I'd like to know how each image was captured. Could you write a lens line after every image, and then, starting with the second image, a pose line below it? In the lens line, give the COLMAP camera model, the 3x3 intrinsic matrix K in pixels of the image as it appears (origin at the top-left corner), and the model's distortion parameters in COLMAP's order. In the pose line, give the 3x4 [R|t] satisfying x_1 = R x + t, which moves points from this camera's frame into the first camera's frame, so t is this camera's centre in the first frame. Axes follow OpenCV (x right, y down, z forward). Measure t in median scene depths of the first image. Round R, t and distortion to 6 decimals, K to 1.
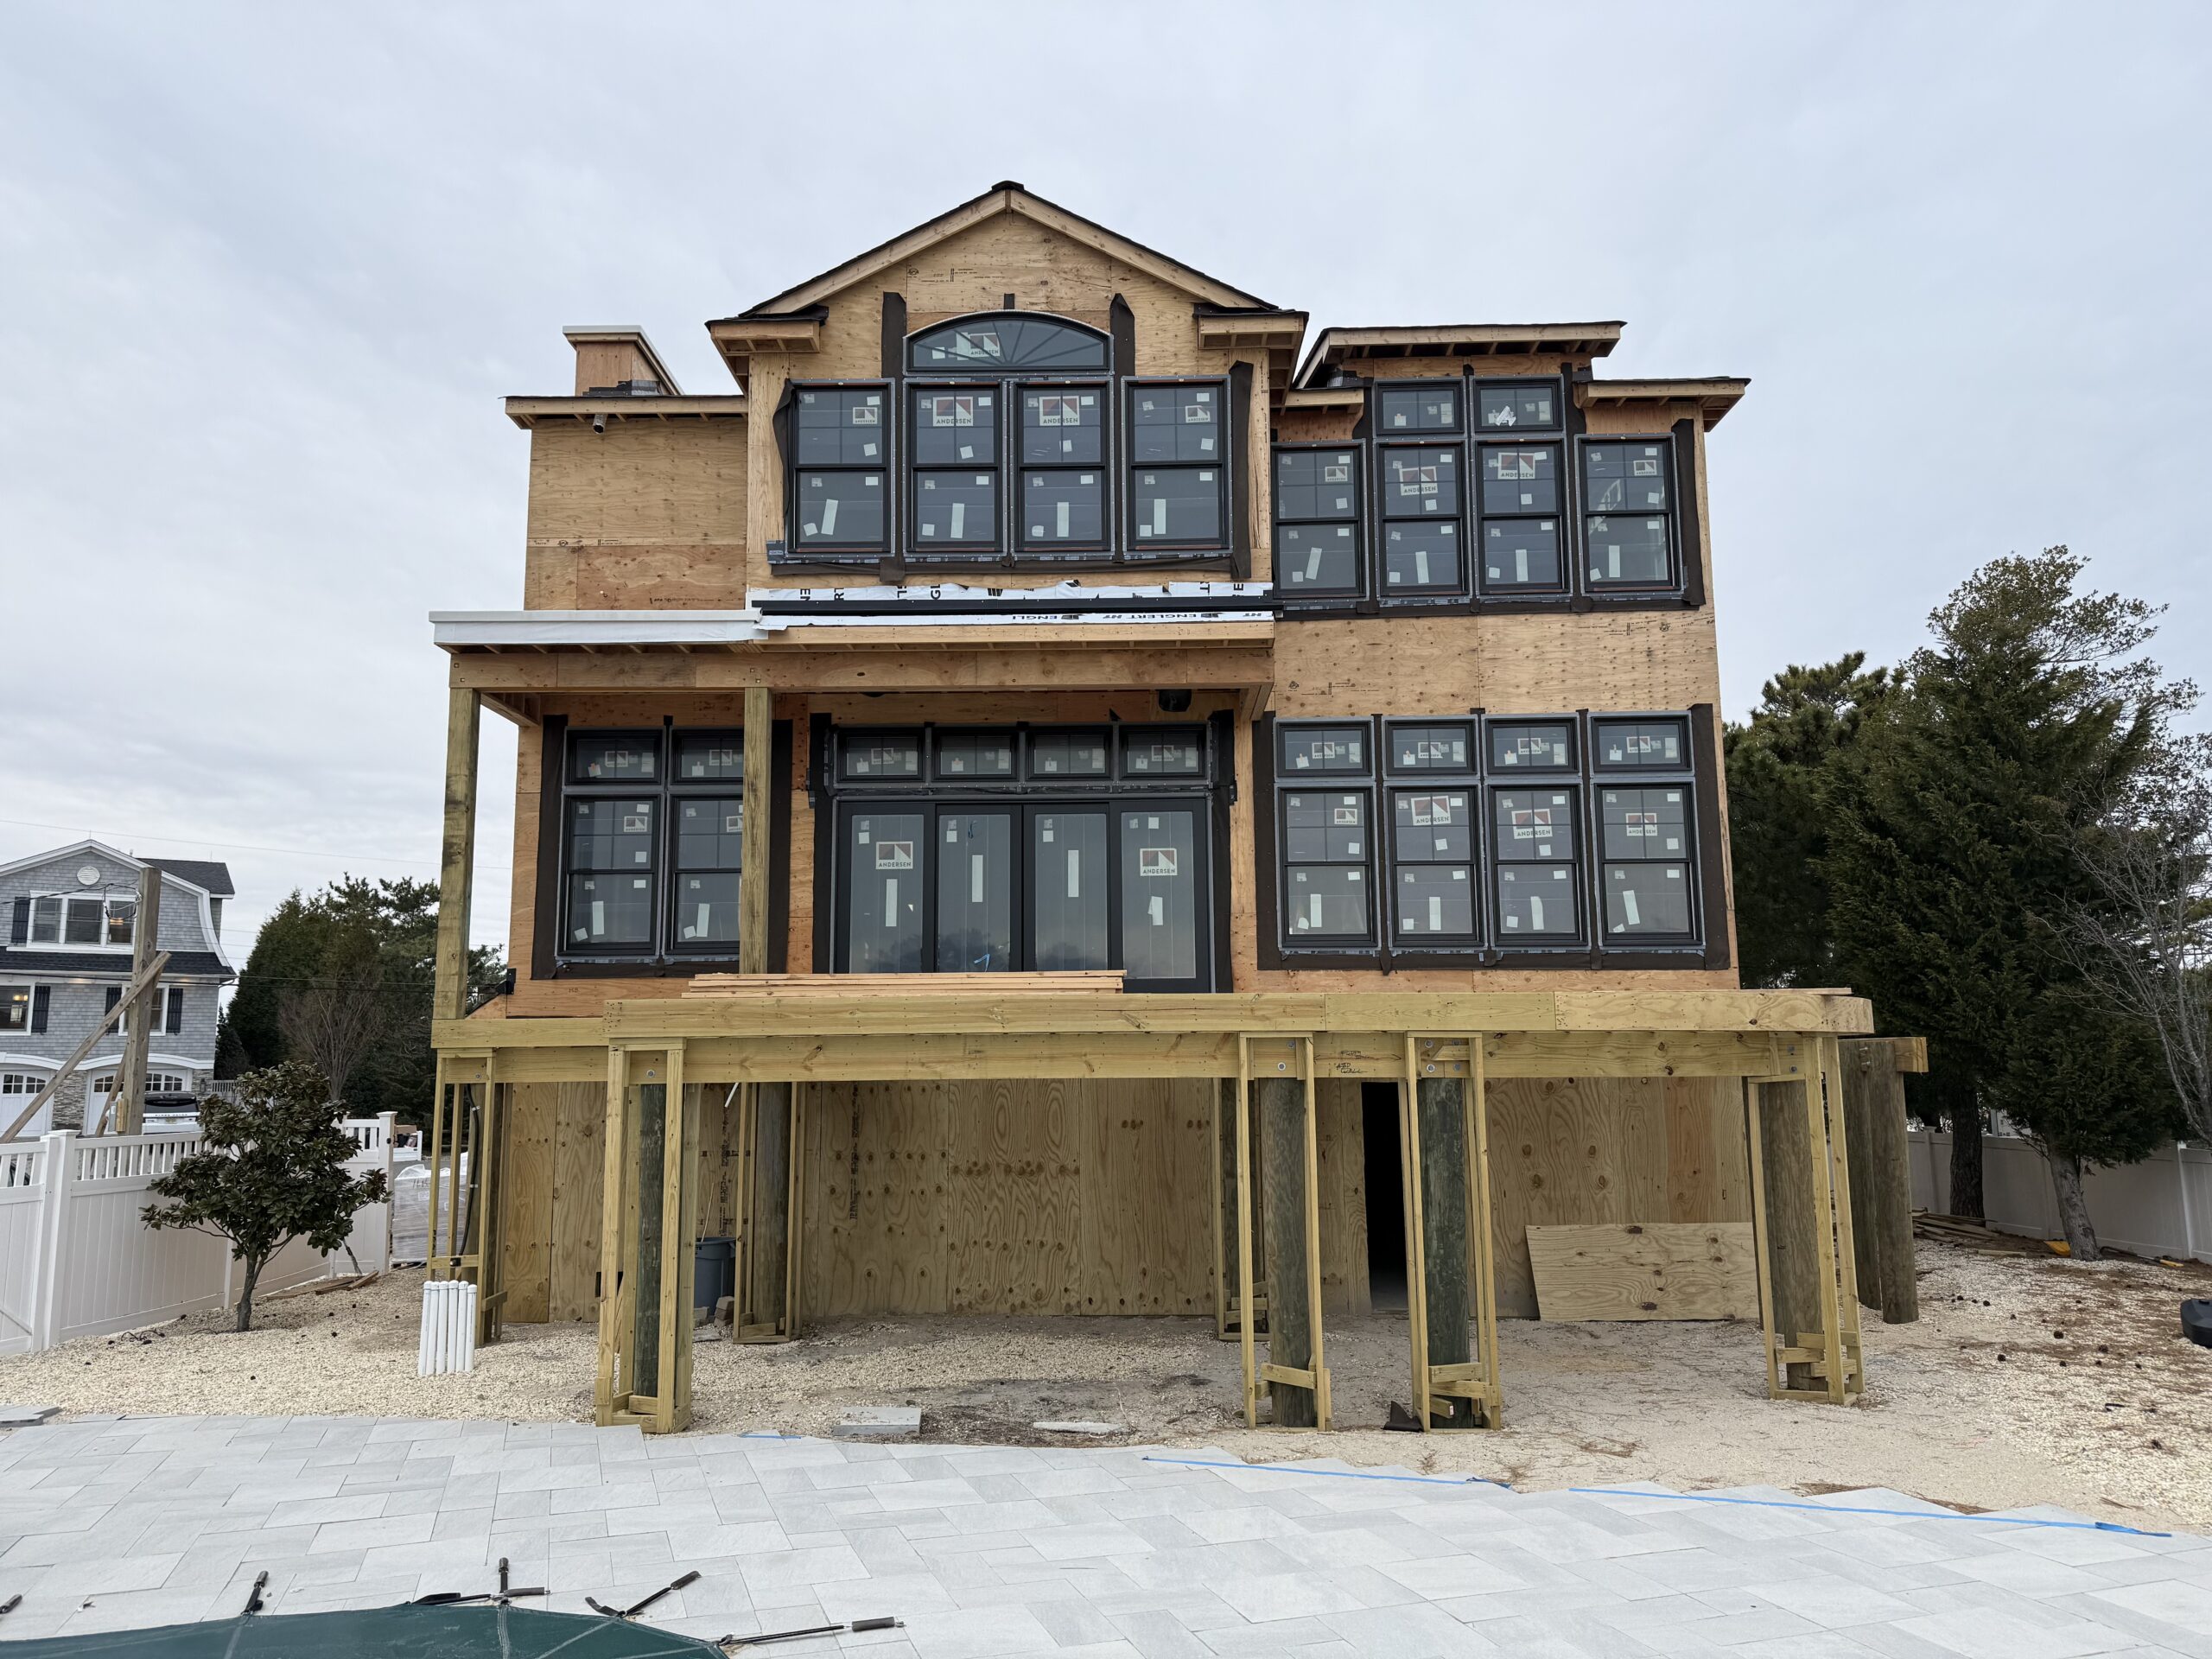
lens RADIAL K [[1550.3, 0, 1104.8], [0, 1550.3, 838.4], [0, 0, 1]] dist [0.154356, -0.257538]
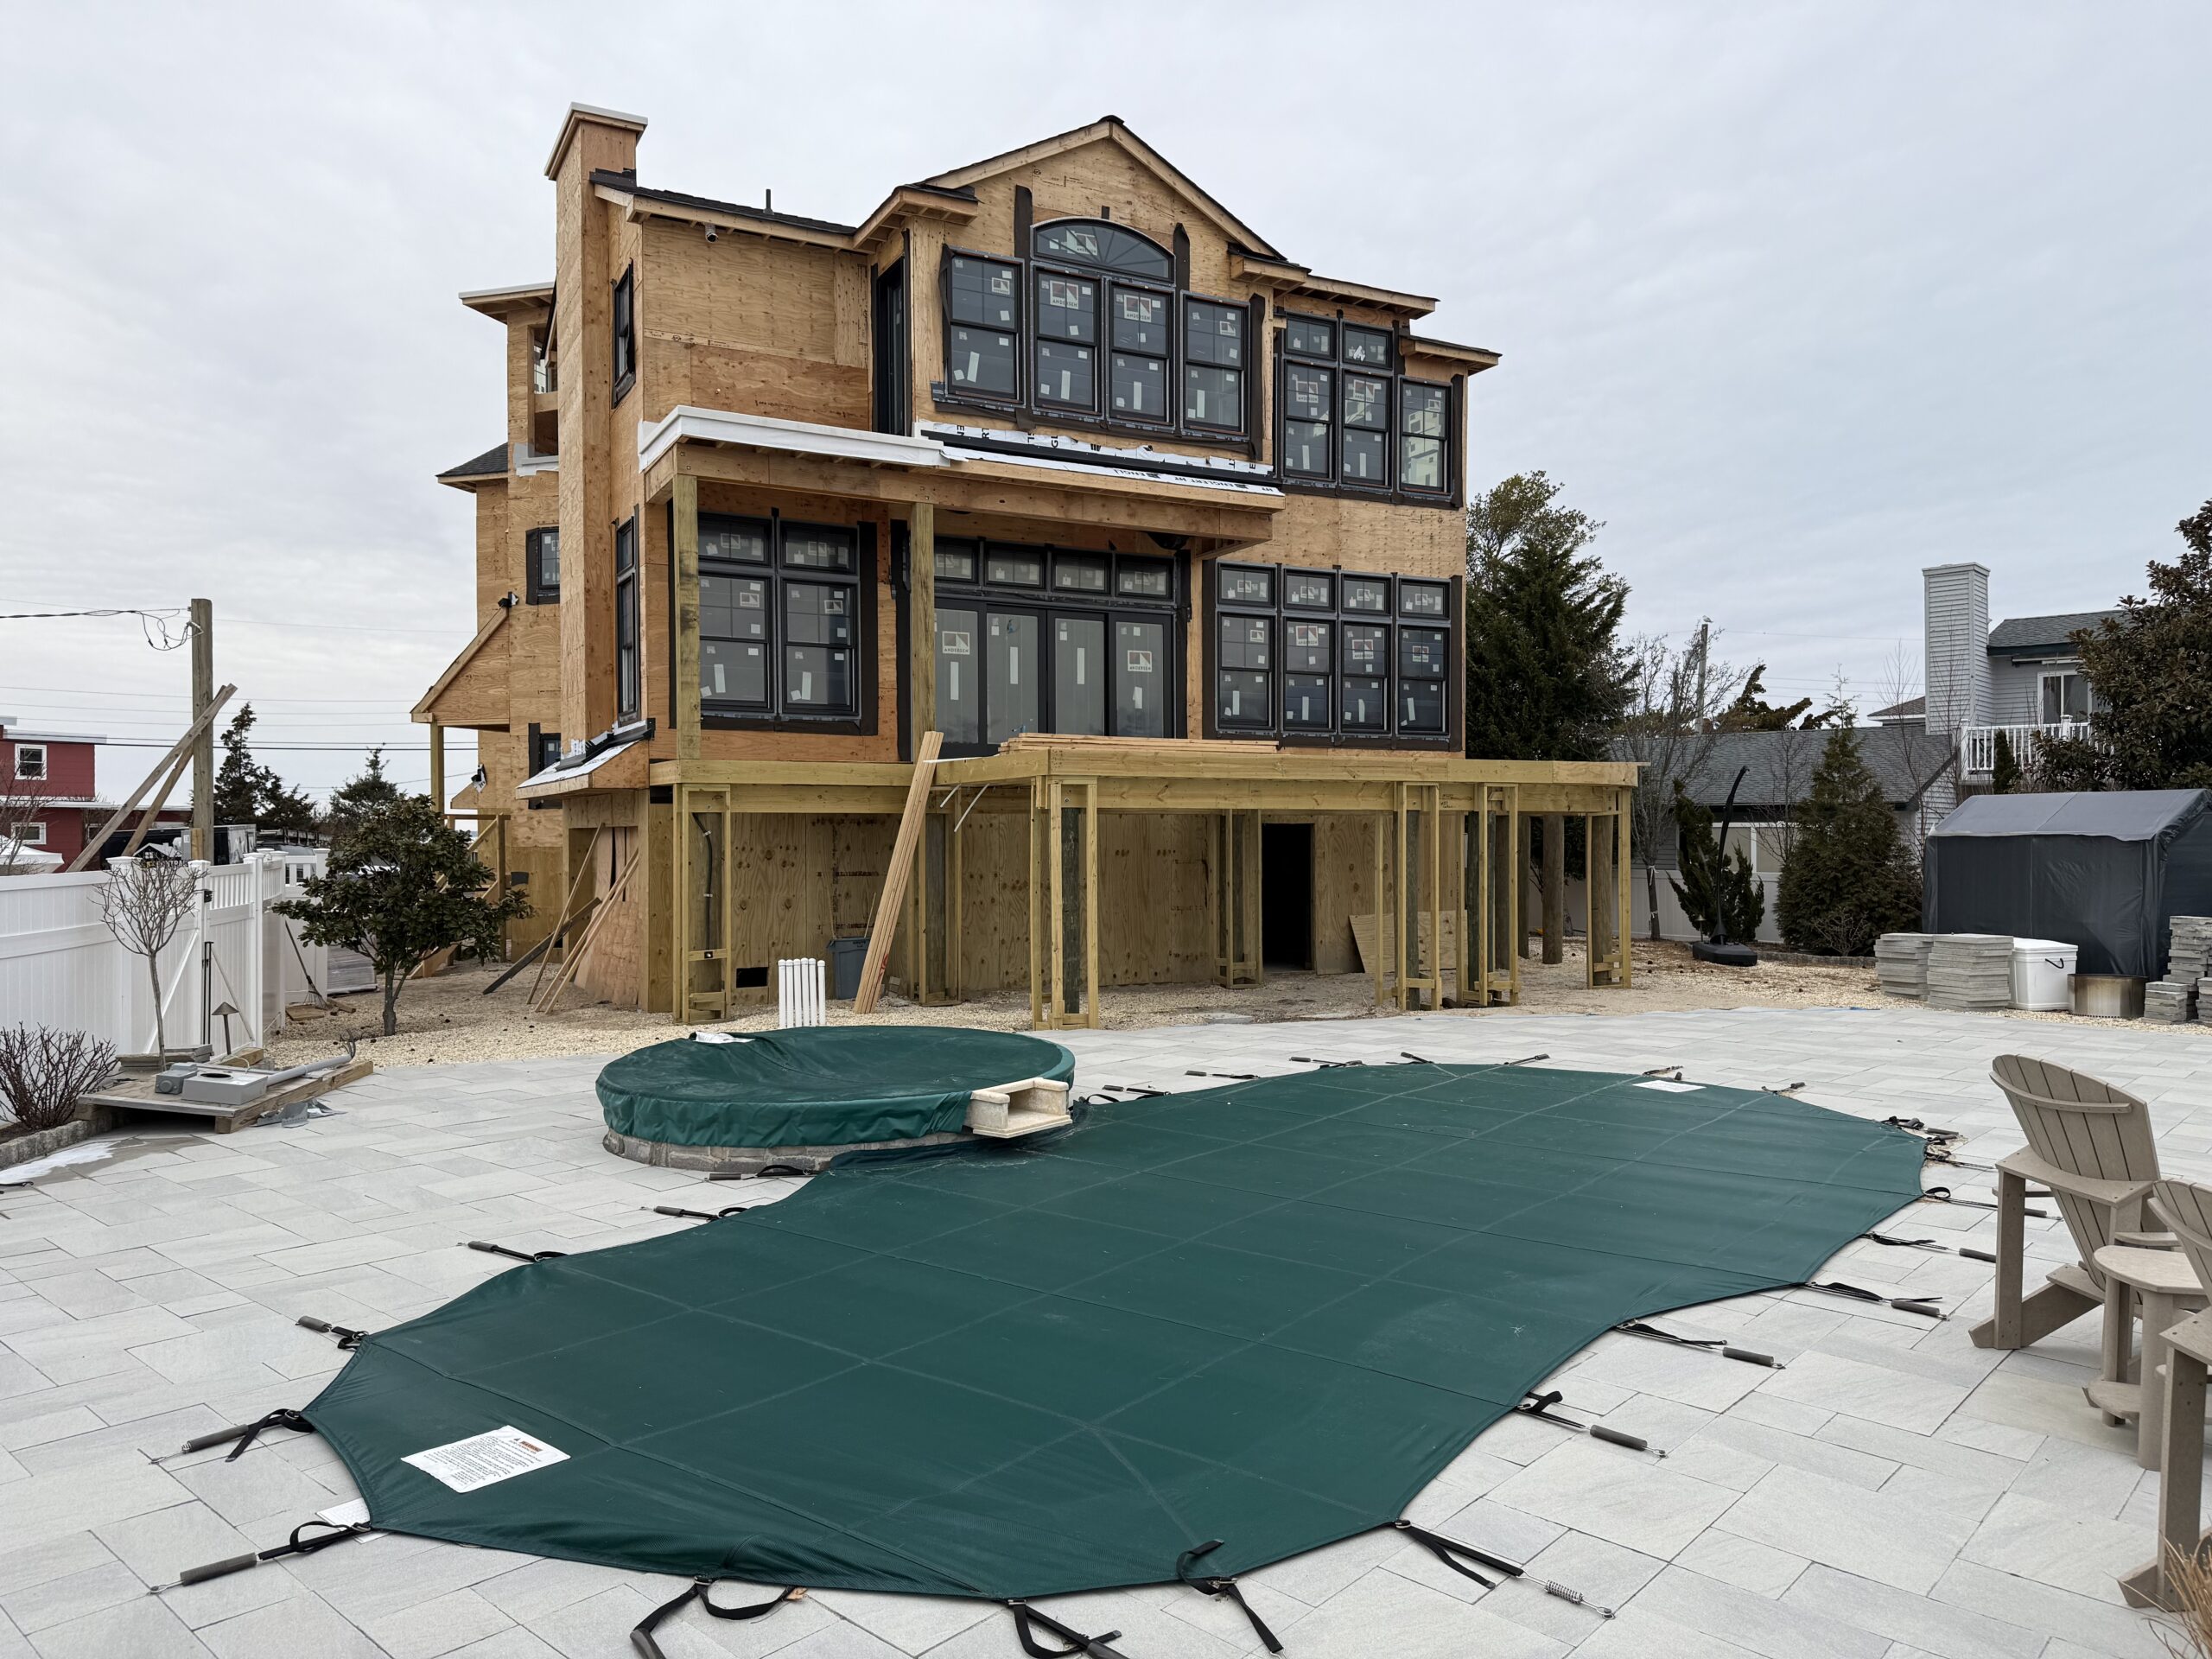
lens RADIAL K [[1552.2, 0, 1113.9], [0, 1552.2, 839.5], [0, 0, 1]] dist [0.165798, -0.308165]
pose [[0.873219, 0.003517, 0.487315, -0.640465], [-0.071736, 0.990008, 0.121399, 0.006150], [-0.482019, -0.140966, 0.864746, -0.174841]]
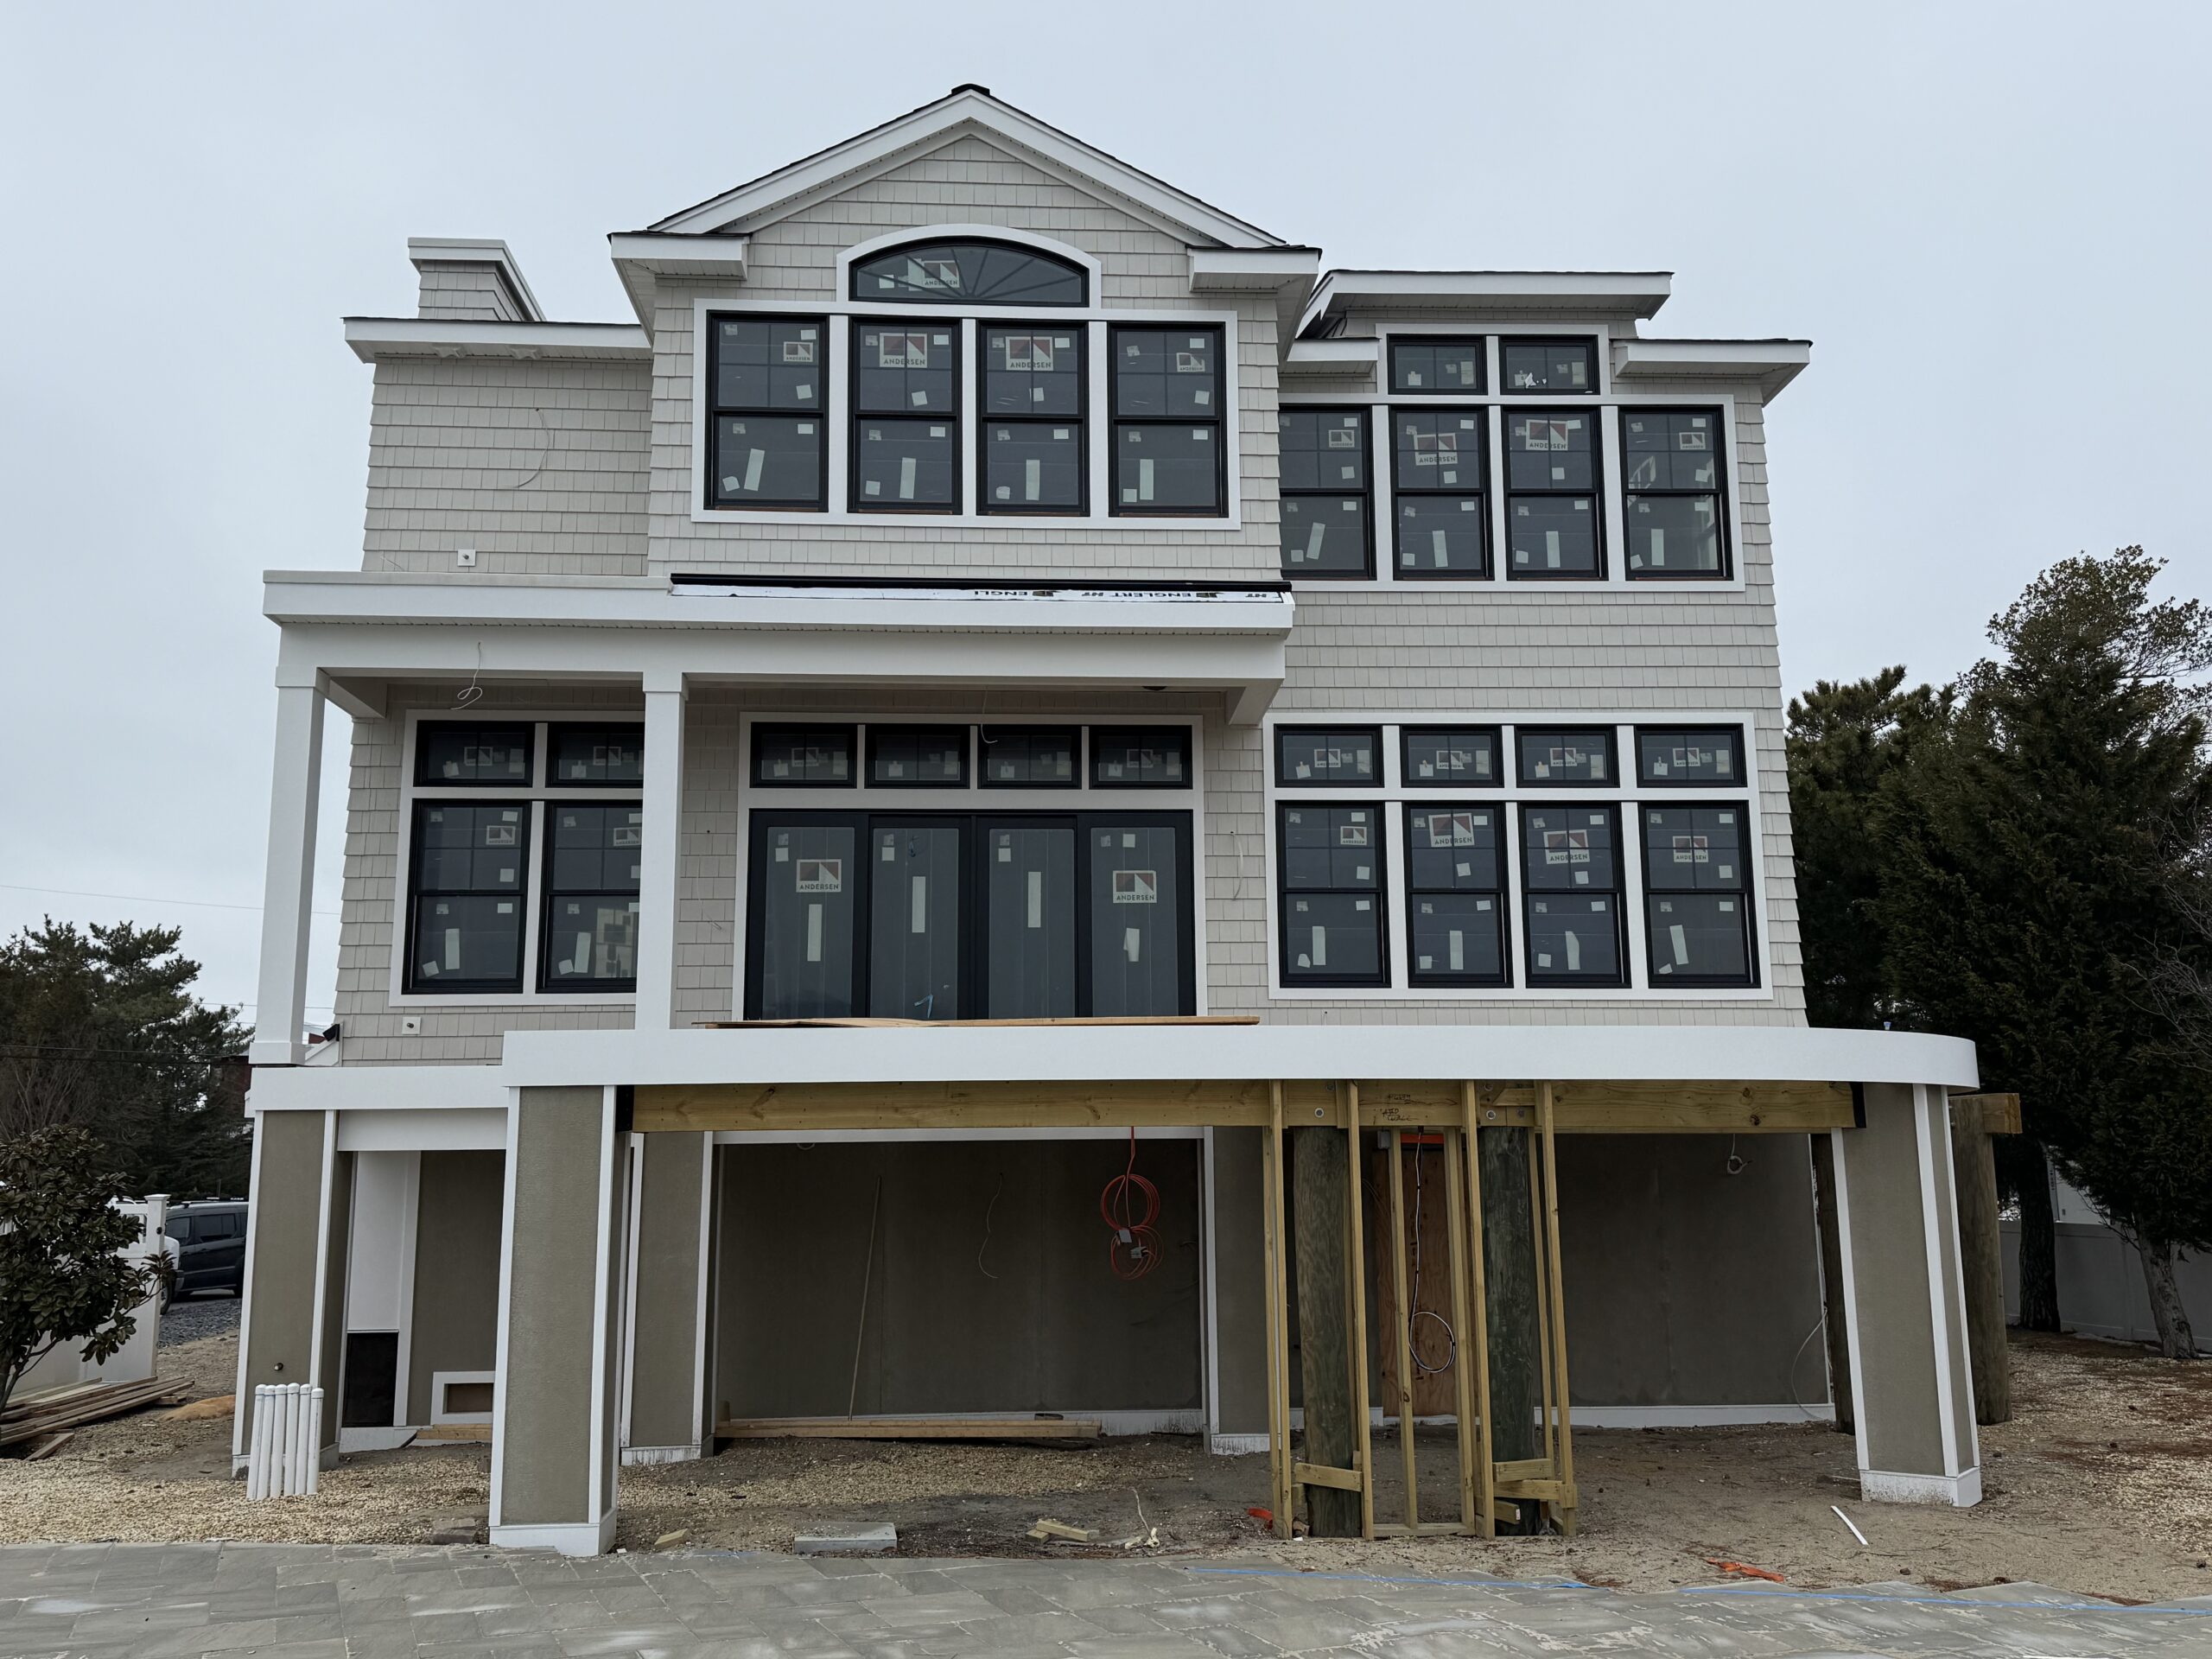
lens RADIAL K [[1873.1, 0, 1114.1], [0, 1873.1, 826.8], [0, 0, 1]] dist [0.166809, -0.297138]
pose [[0.997330, 0.012196, 0.071997, -0.050440], [-0.009804, 0.999391, -0.033490, 0.016908], [-0.072361, 0.032694, 0.996842, -0.018464]]
